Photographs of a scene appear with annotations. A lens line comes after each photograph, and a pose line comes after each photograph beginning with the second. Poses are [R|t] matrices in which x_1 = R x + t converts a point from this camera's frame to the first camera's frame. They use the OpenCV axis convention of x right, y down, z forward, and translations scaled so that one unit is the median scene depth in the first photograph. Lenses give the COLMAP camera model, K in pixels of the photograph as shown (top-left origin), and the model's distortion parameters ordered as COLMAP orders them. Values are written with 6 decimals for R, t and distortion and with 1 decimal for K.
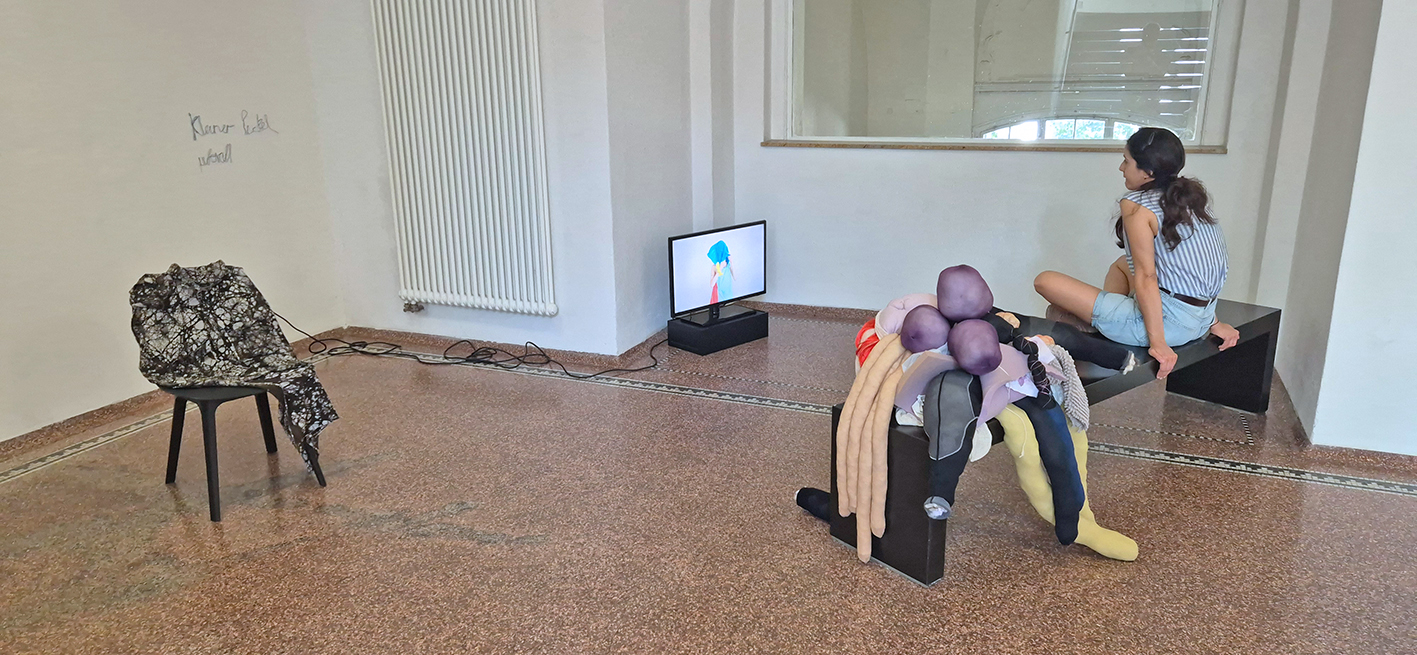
lens RADIAL K [[959.2, 0, 707.6], [0, 959.2, 331.9], [0, 0, 1]] dist [-0.003251, 0.000336]
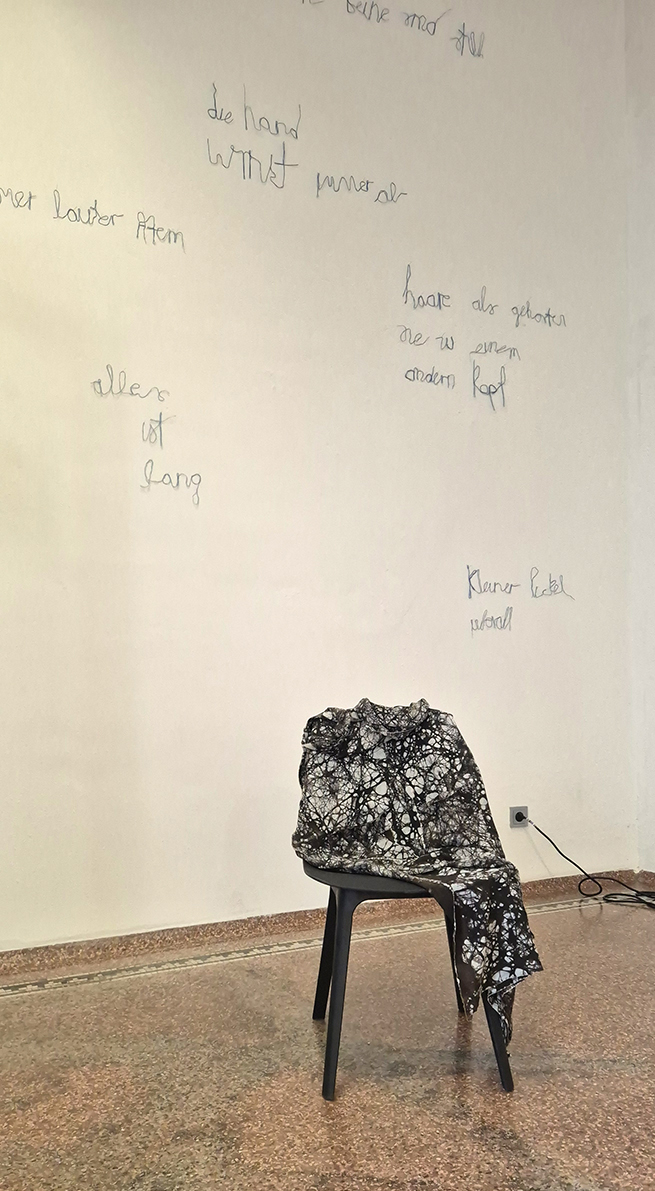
lens RADIAL K [[1024.5, 0, 302.5], [0, 1024.5, 656.2], [0, 0, 1]] dist [0.076591, -0.012980]
pose [[0.744732, 0.006894, -0.667329, -0.082565], [-0.175774, 0.966665, -0.186176, 0.048198], [0.643800, 0.255950, 0.721118, 0.409339]]
